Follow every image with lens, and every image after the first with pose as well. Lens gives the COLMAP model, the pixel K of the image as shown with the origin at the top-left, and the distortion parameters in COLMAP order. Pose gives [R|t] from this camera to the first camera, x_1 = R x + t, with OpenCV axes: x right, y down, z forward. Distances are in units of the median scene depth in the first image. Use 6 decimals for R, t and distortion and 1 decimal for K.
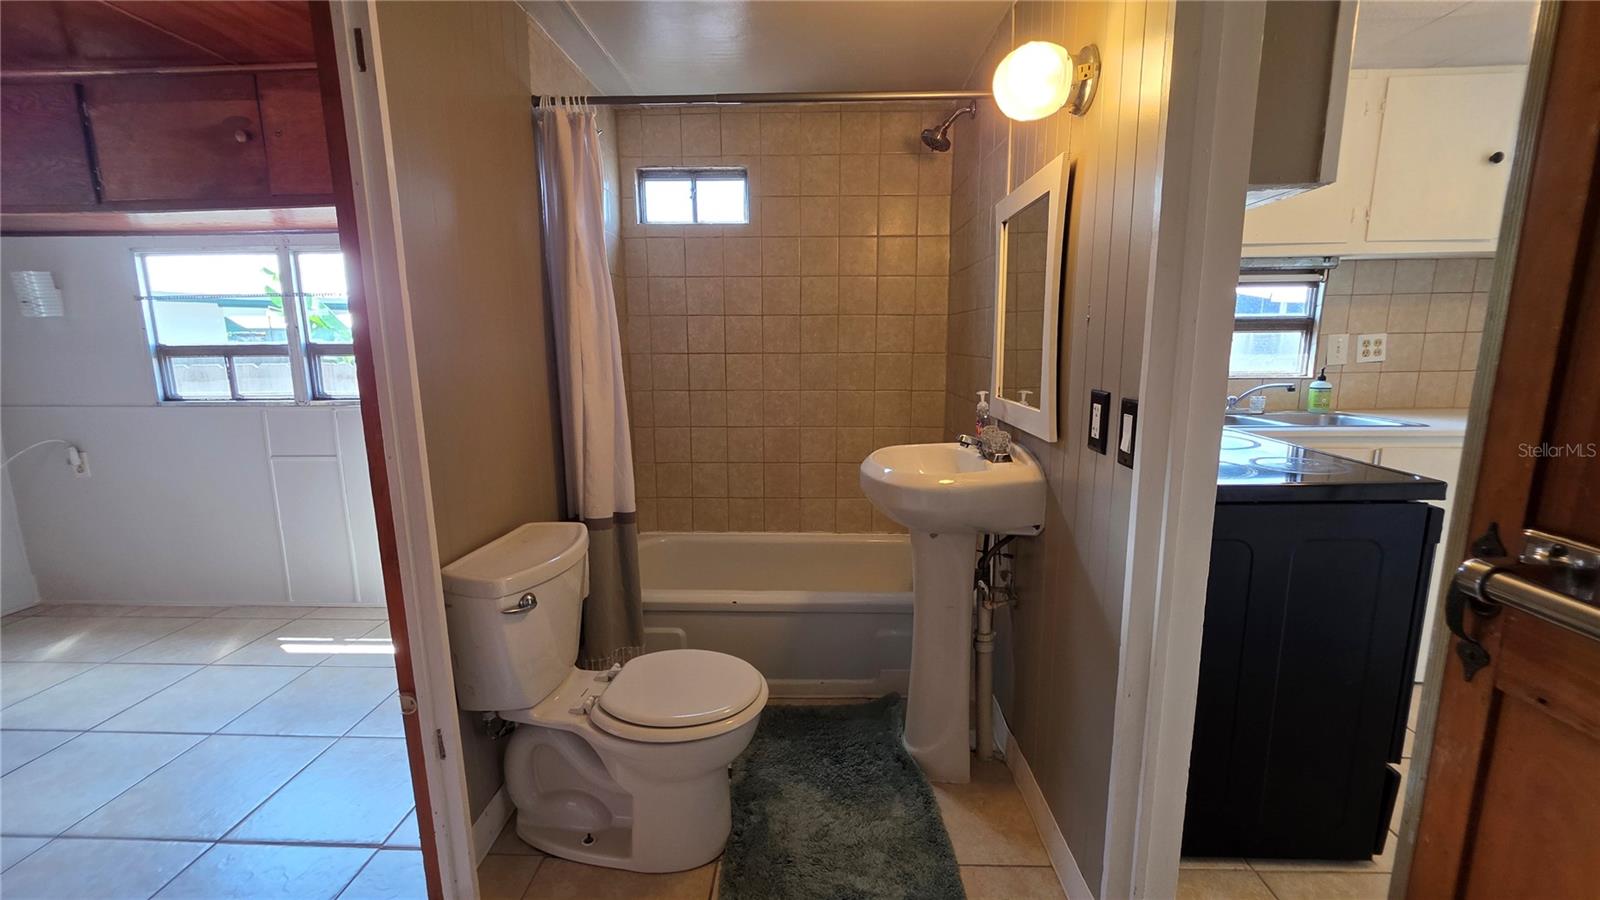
lens RADIAL K [[641.1, 0, 793.5], [0, 641.1, 445.4], [0, 0, 1]] dist [0.000090, -0.000607]
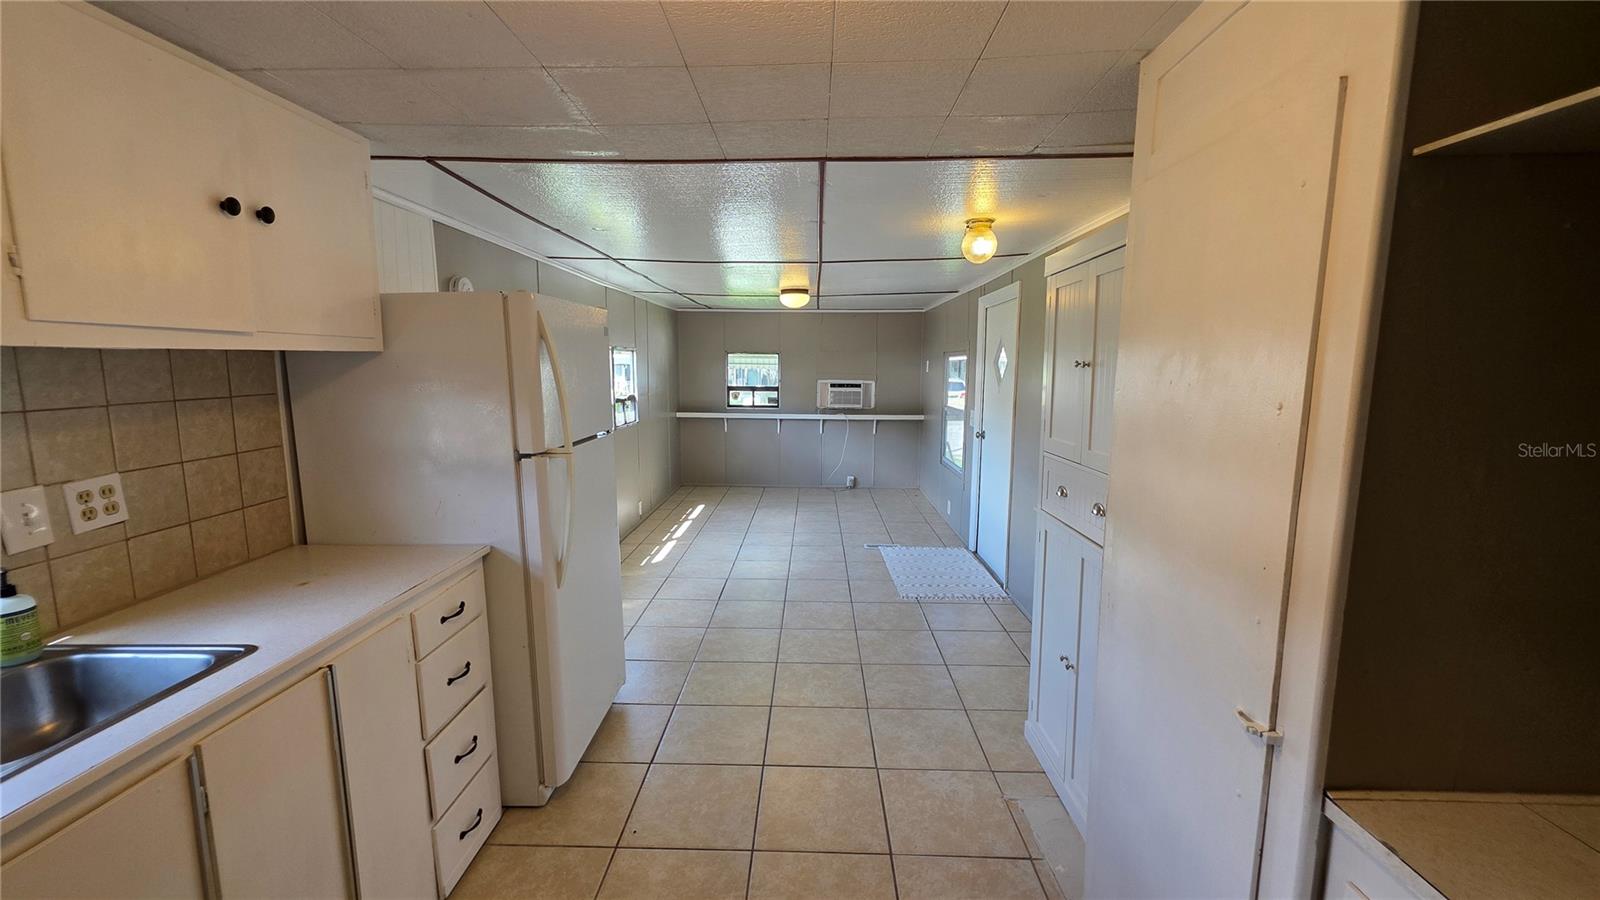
lens RADIAL K [[641.1, 0, 794.2], [0, 641.1, 446.6], [0, 0, 1]] dist [0.000090, -0.000607]
pose [[-0.009382, -0.118569, 0.992901, 0.108420], [0.171982, 0.977958, 0.118410, -0.048759], [-0.985055, 0.171872, 0.011217, 0.120695]]
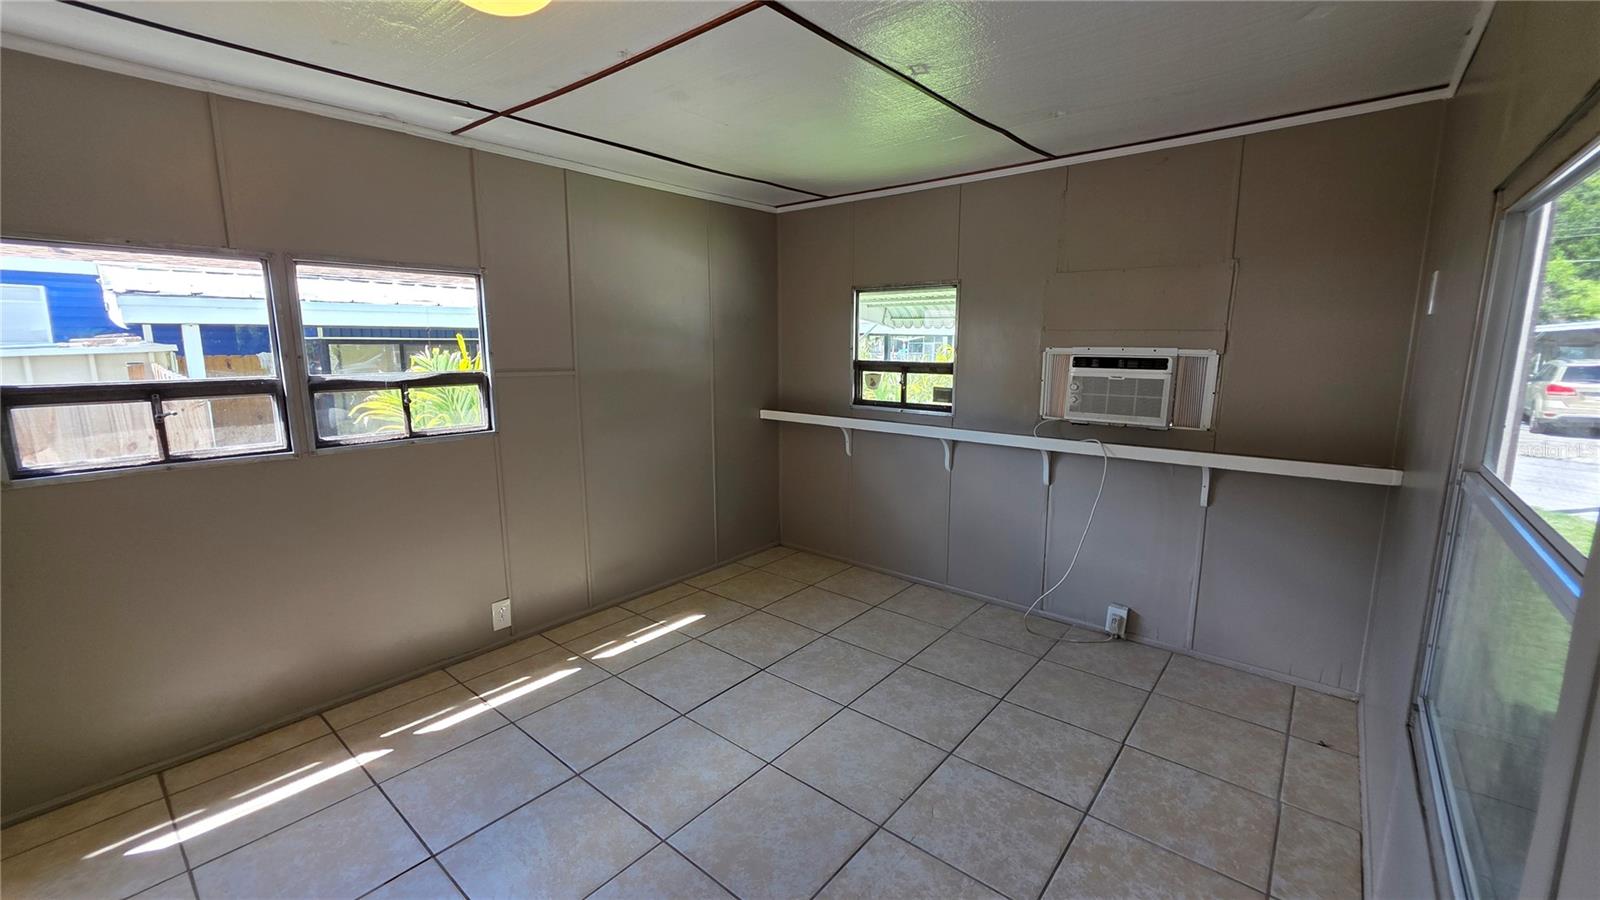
lens RADIAL K [[641.1, 0, 790.4], [0, 641.1, 451.5], [0, 0, 1]] dist [0.000090, -0.000607]
pose [[0.613966, -0.124036, 0.779526, 0.625063], [0.134721, 0.989552, 0.051346, -0.010352], [-0.777750, 0.073493, 0.624262, -0.017749]]
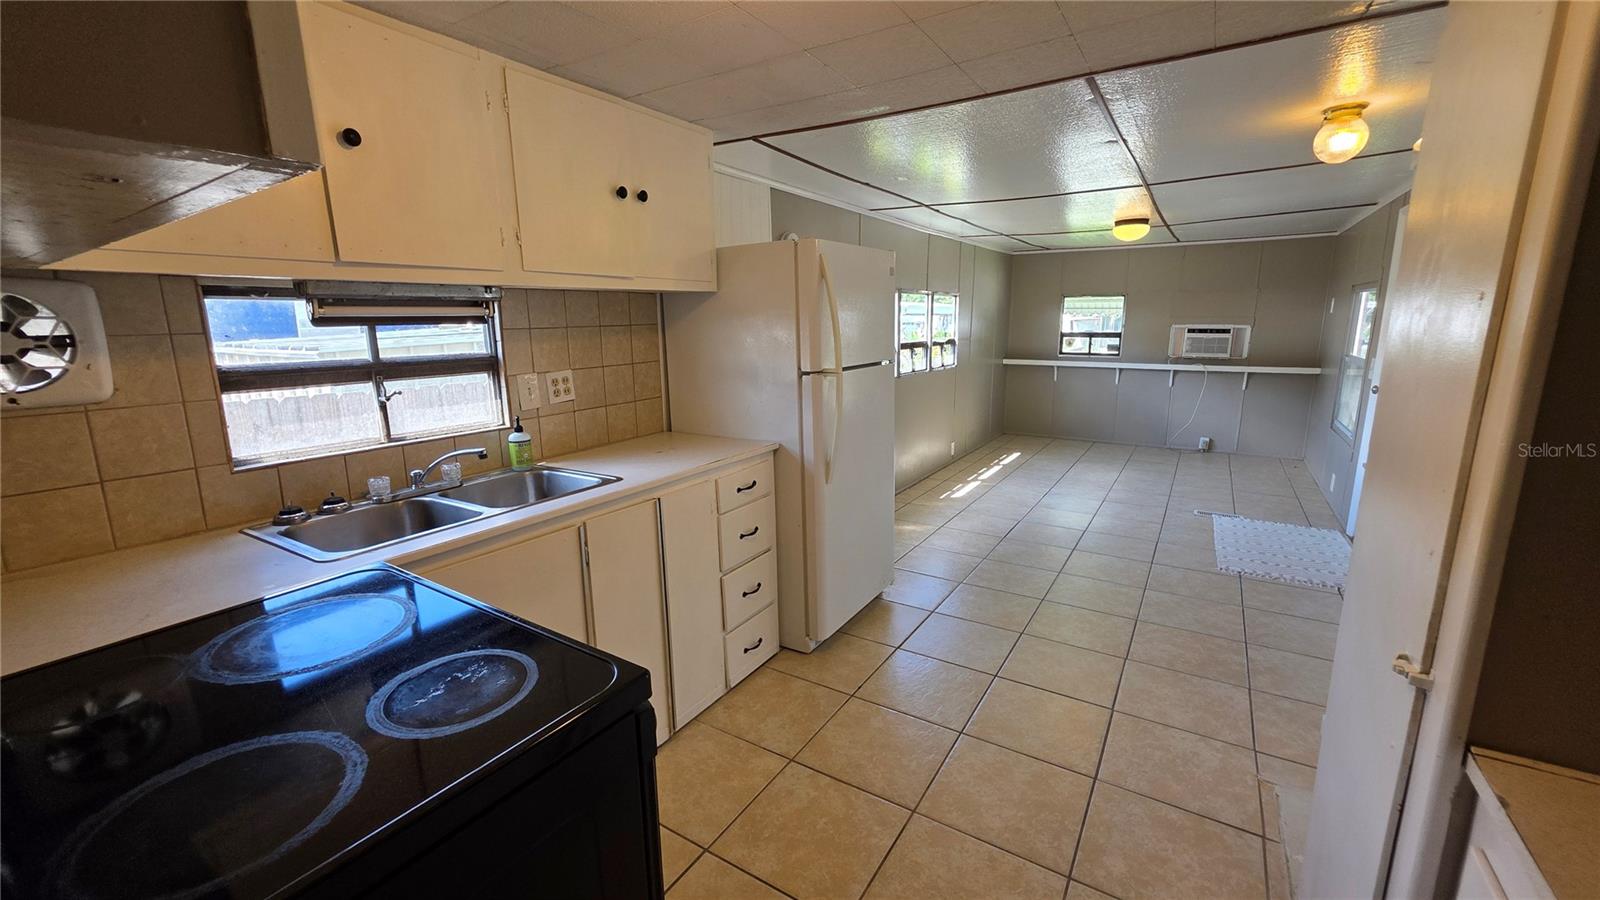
lens RADIAL K [[641.1, 0, 794.1], [0, 641.1, 447.4], [0, 0, 1]] dist [0.000090, -0.000607]
pose [[0.507000, -0.166743, 0.845664, 0.087595], [0.157298, 0.982533, 0.099426, -0.032031], [-0.847472, 0.082612, 0.524373, 0.076817]]
